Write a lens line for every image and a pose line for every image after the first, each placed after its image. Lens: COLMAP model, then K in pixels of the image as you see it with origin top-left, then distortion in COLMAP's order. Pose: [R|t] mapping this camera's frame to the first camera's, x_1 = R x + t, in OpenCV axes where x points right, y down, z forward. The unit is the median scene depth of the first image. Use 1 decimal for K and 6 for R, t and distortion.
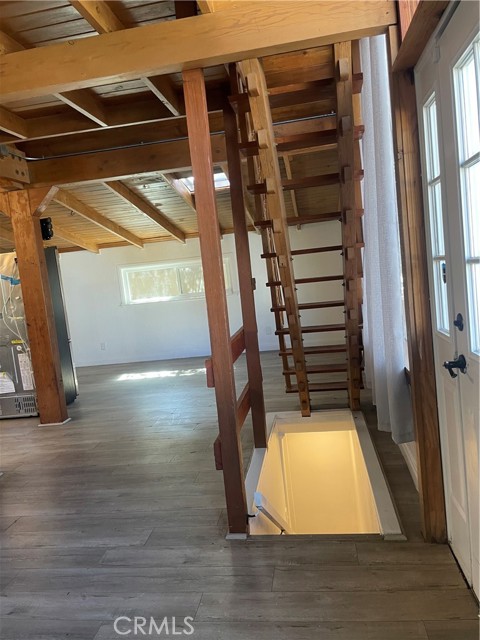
lens RADIAL K [[490.1, 0, 237.6], [0, 490.1, 318.1], [0, 0, 1]] dist [0.084453, -0.116726]
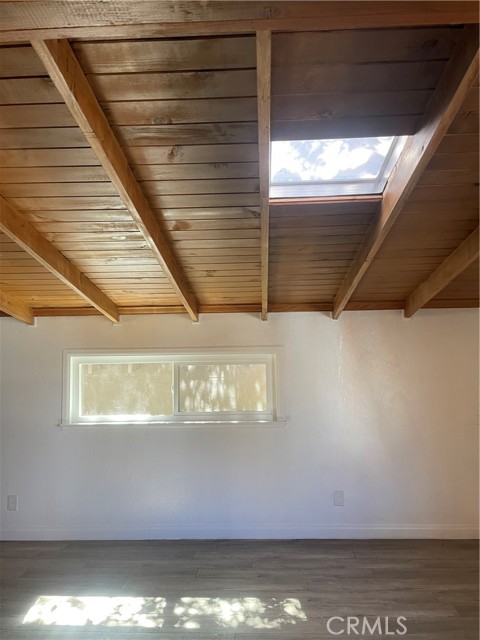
lens RADIAL K [[490.1, 0, 241.1], [0, 490.1, 323.3], [0, 0, 1]] dist [0.084453, -0.116726]
pose [[0.989813, 0.100578, 0.100770, -0.112886], [-0.080394, 0.978979, -0.187448, -0.050905], [-0.117505, 0.177437, 0.977092, 0.453522]]
